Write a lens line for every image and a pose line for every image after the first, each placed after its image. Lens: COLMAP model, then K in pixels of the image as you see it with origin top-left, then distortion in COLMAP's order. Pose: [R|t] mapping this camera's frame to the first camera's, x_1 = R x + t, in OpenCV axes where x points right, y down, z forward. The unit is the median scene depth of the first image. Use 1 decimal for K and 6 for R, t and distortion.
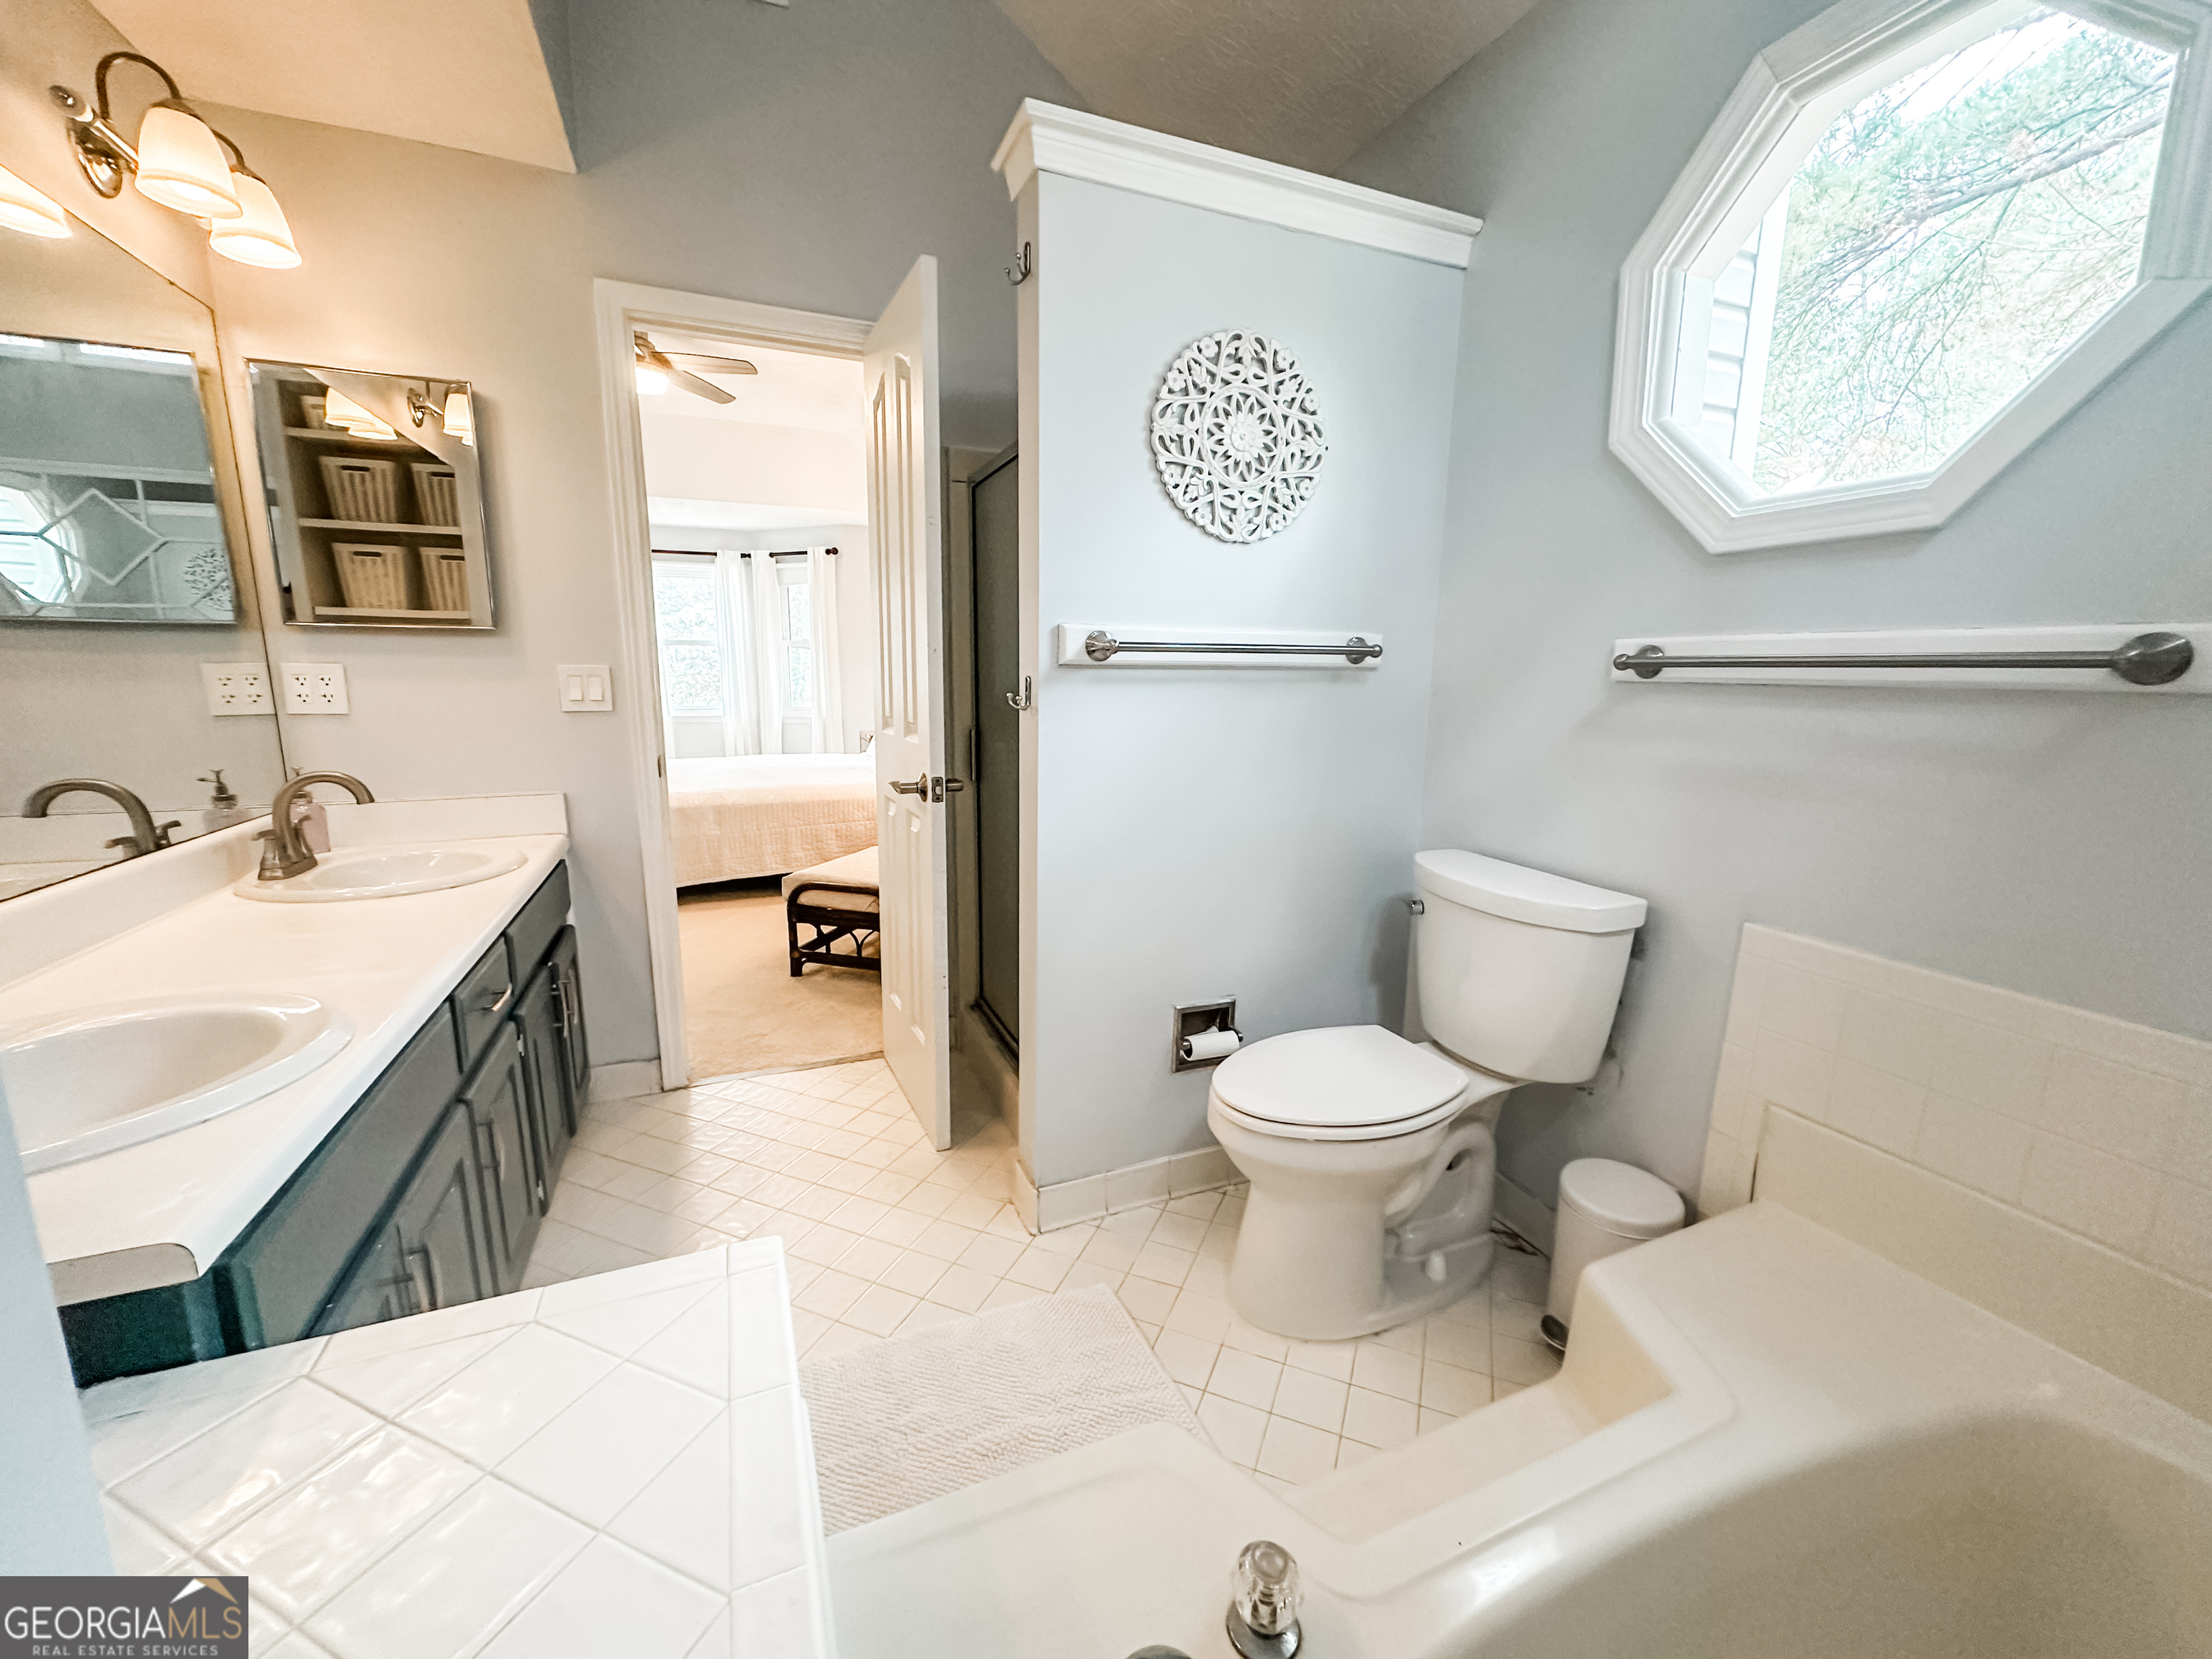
lens RADIAL K [[879.3, 0, 1106.0], [0, 879.3, 829.5], [0, 0, 1]] dist [-0.002395, 0.000313]
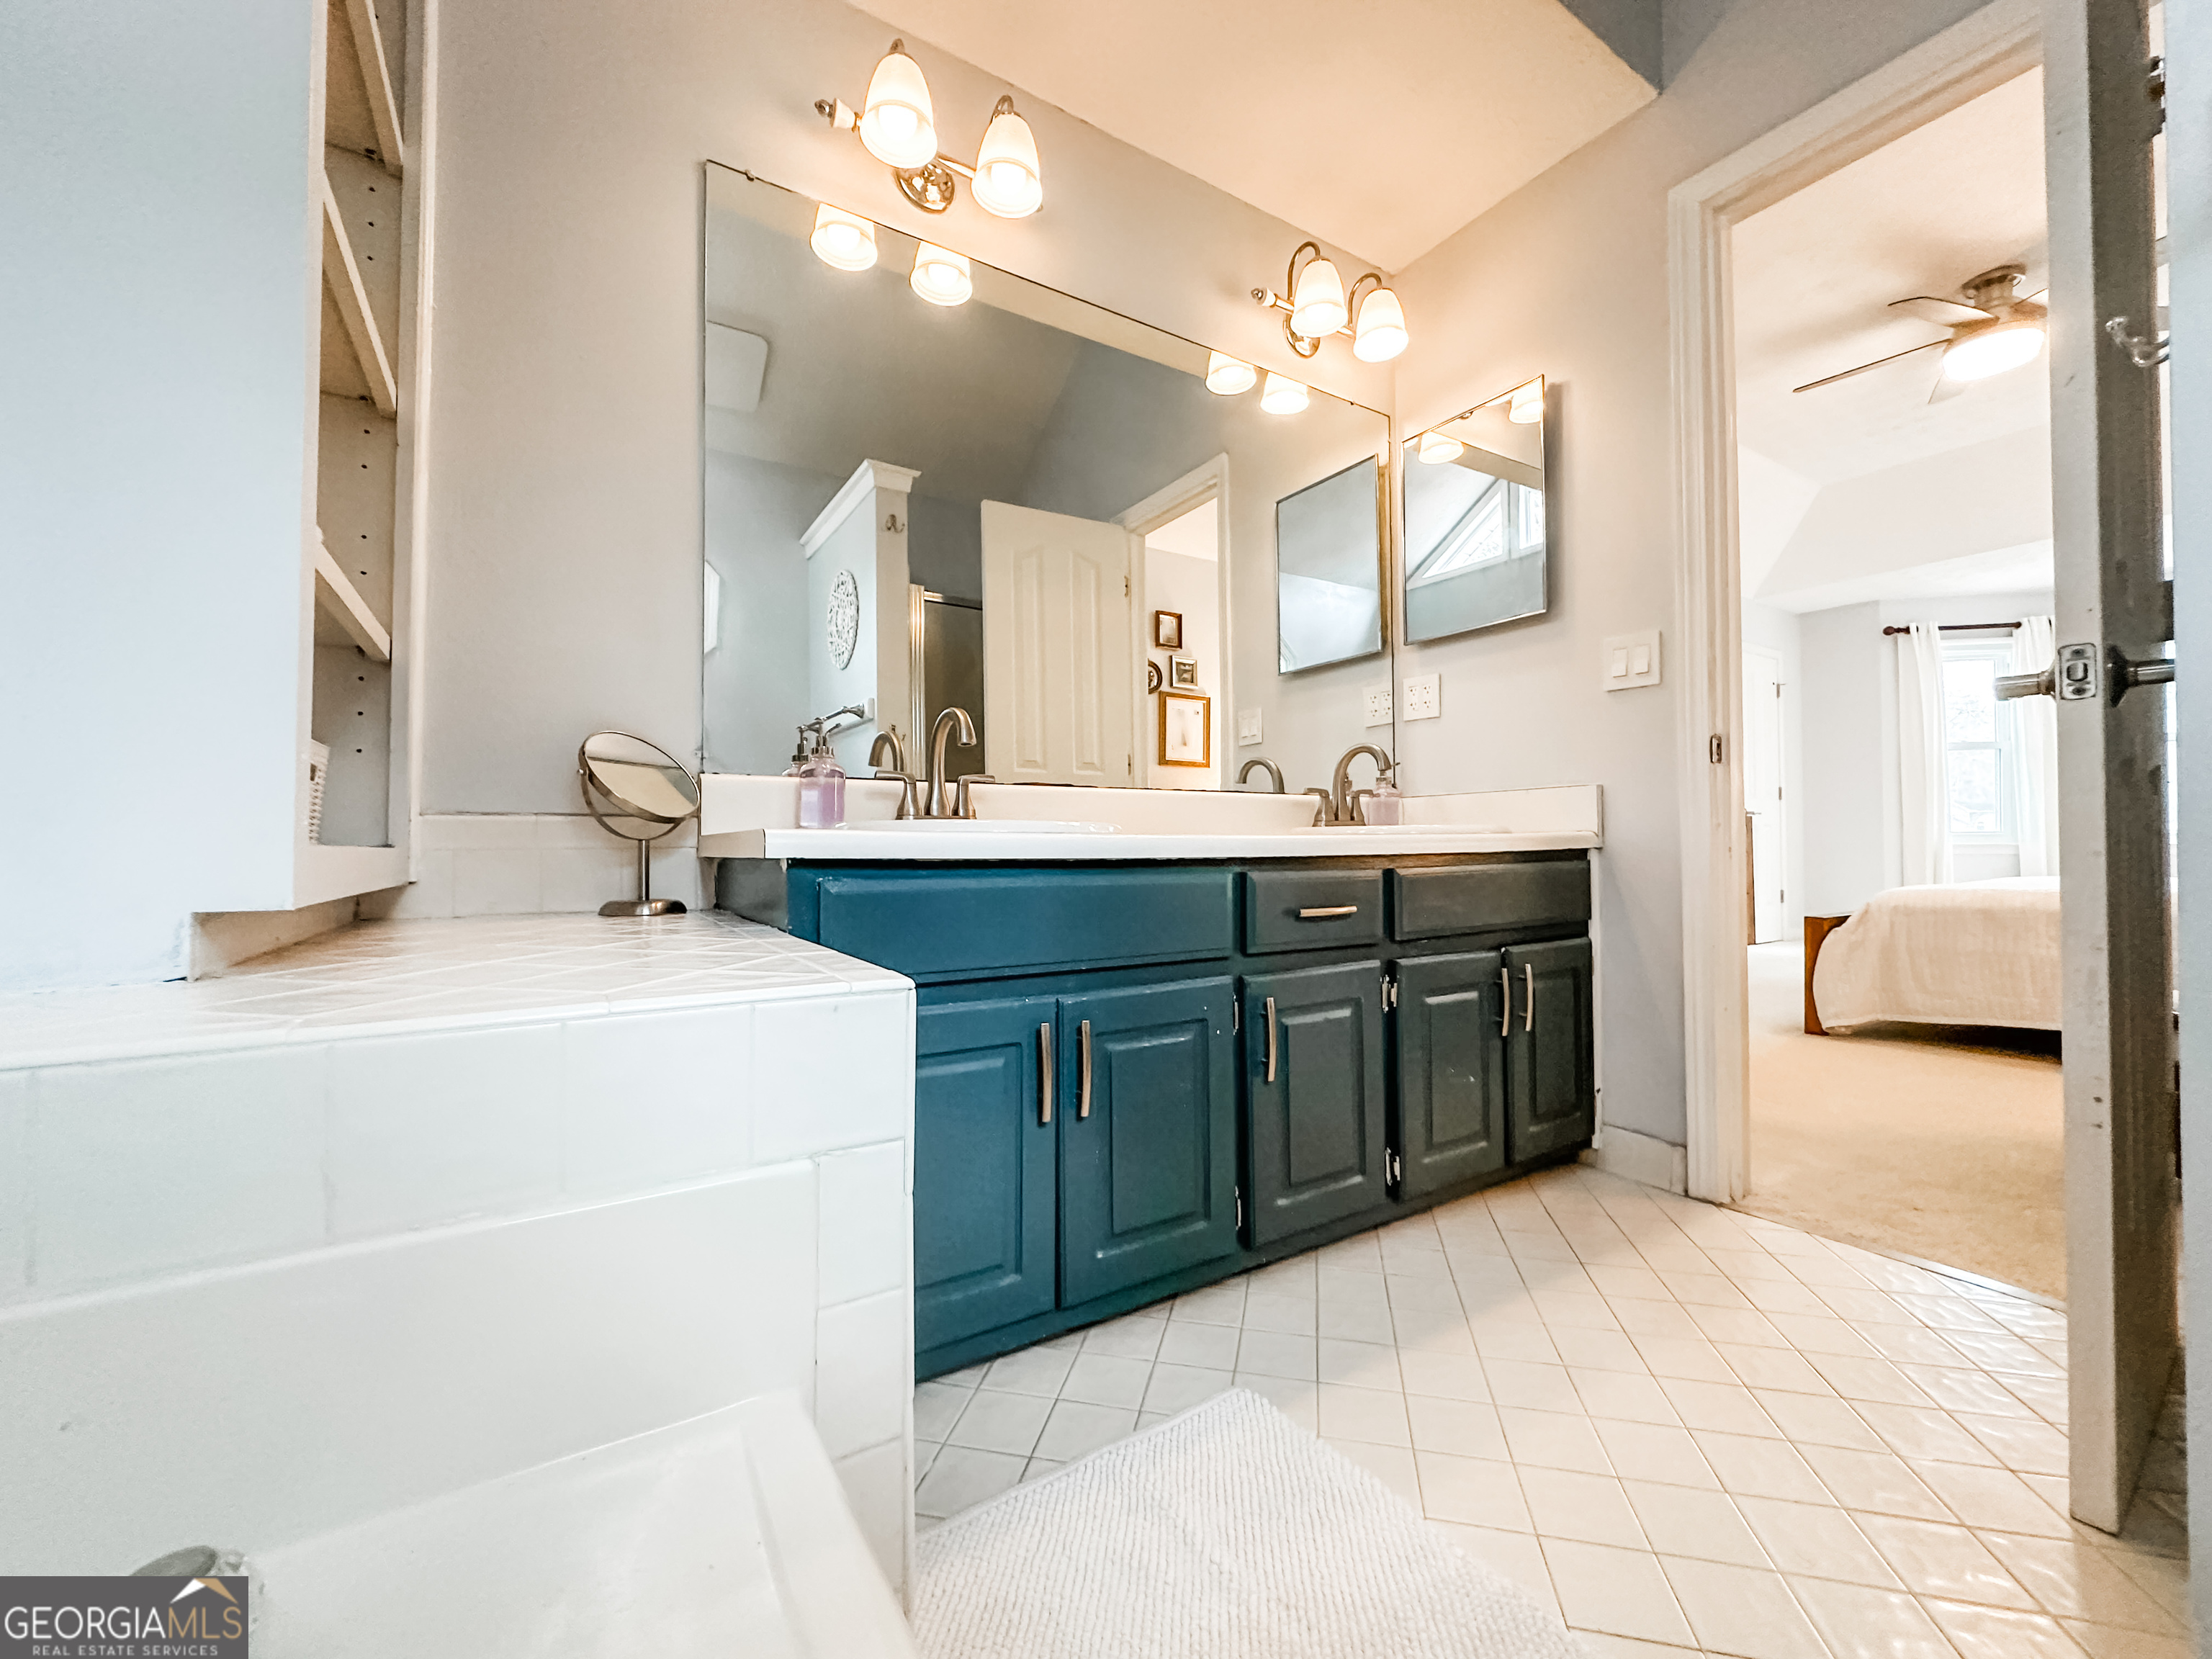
lens RADIAL K [[879.3, 0, 1106.0], [0, 879.3, 829.5], [0, 0, 1]] dist [-0.002395, 0.000313]
pose [[0.164558, -0.029745, -0.985919, 0.172837], [-0.173878, 0.983017, -0.058680, 0.150318], [0.970921, 0.181086, 0.156592, 0.432823]]
